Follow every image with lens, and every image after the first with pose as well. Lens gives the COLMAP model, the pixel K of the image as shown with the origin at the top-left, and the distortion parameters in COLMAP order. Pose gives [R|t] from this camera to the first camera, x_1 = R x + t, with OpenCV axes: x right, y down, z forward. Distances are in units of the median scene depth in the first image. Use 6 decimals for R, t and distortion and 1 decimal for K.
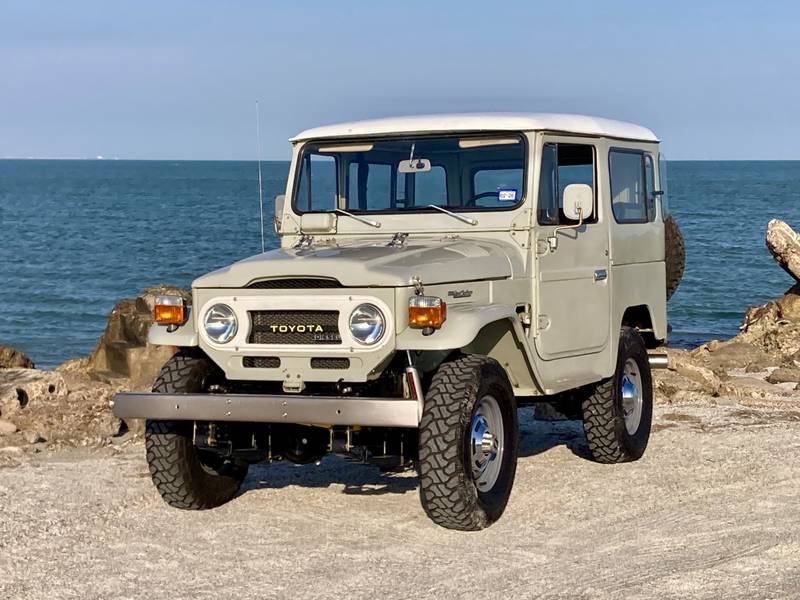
lens RADIAL K [[1731.2, 0, 400.0], [0, 1731.2, 300.0], [0, 0, 1]] dist [0.226951, -0.182659]
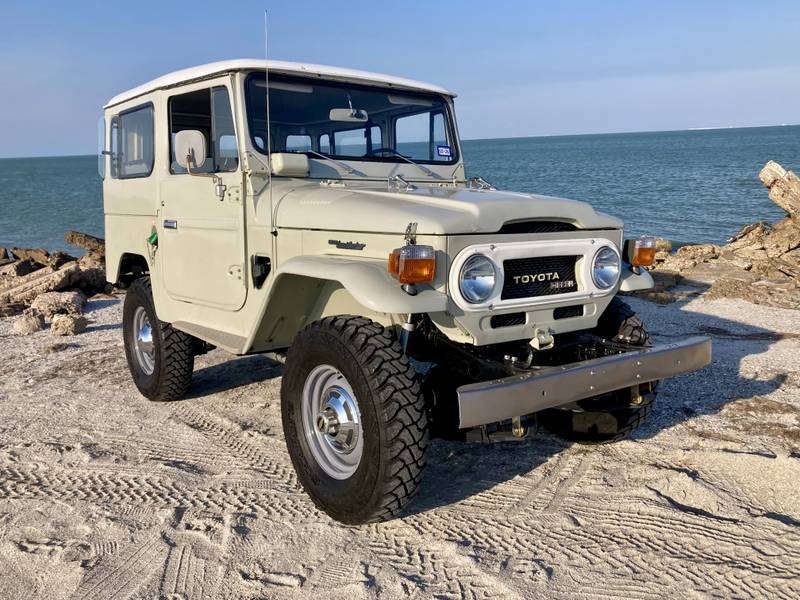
lens RADIAL K [[698.5, 0, 400.0], [0, 698.5, 300.0], [0, 0, 1]] dist [0.047005, -0.000784]
pose [[0.478637, -0.095805, 0.872770, -0.390591], [0.023301, 0.995065, 0.096451, -0.008119], [-0.877703, -0.025829, 0.478508, 0.851045]]
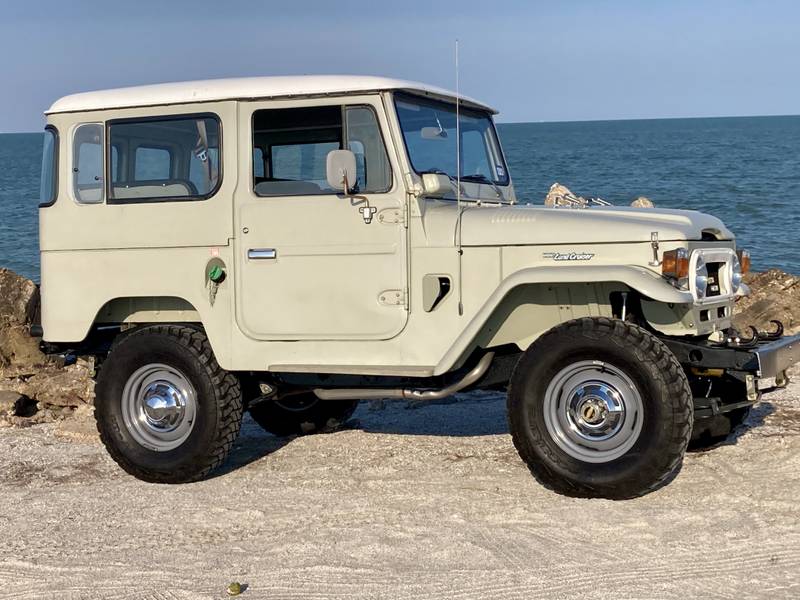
lens RADIAL K [[1361.8, 0, 400.0], [0, 1361.8, 300.0], [0, 0, 1]] dist [0.064643, 0.027605]
pose [[0.025026, -0.009228, 0.999644, -0.833423], [0.065904, 0.997797, 0.007561, 0.009168], [-0.997512, 0.065691, 0.025579, 1.111036]]
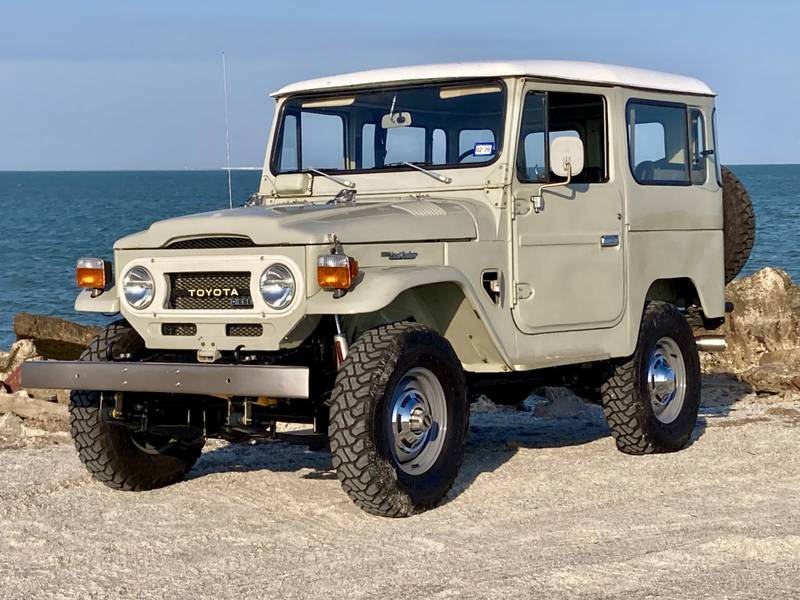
lens RADIAL K [[1799.8, 0, 400.0], [0, 1799.8, 300.0], [0, 0, 1]] dist [0.224499, 0.042123]
pose [[0.984244, 0.002362, -0.176799, 0.196304], [-0.003508, 0.999975, -0.006170, 0.024898], [0.176780, 0.006693, 0.984228, 0.078670]]
